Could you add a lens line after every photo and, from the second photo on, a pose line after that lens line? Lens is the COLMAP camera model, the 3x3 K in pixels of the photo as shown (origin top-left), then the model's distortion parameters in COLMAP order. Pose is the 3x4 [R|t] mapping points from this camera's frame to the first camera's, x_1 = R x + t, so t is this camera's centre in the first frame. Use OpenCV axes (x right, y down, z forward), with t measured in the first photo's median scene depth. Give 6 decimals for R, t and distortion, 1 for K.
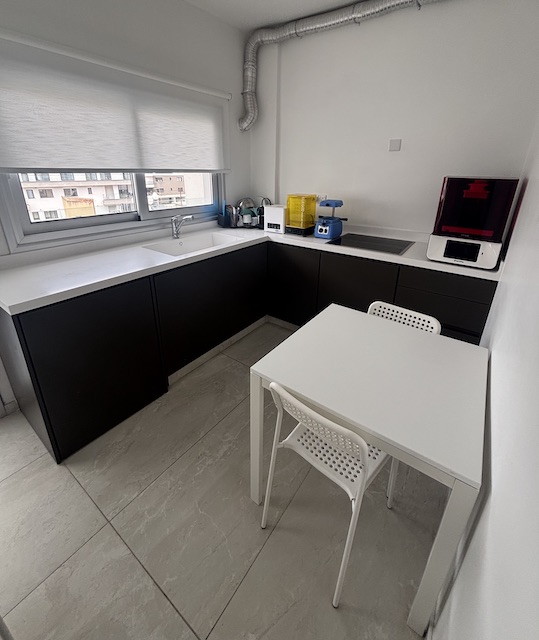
lens RADIAL K [[290.2, 0, 267.5], [0, 290.2, 282.9], [0, 0, 1]] dist [0.000626, -0.000088]
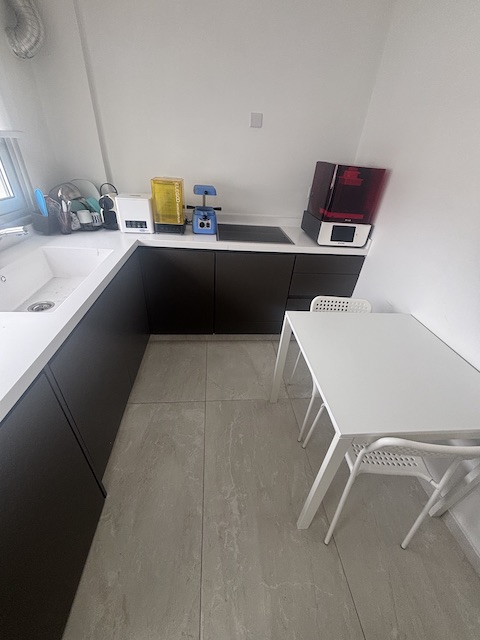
lens RADIAL K [[254.5, 0, 240.0], [0, 254.5, 320.0], [0, 0, 1]] dist [-0.007764, -0.000119]
pose [[0.744144, -0.324235, 0.584057, -0.252893], [0.179922, 0.939281, 0.292197, -0.114045], [-0.643334, -0.112352, 0.757297, 0.325009]]
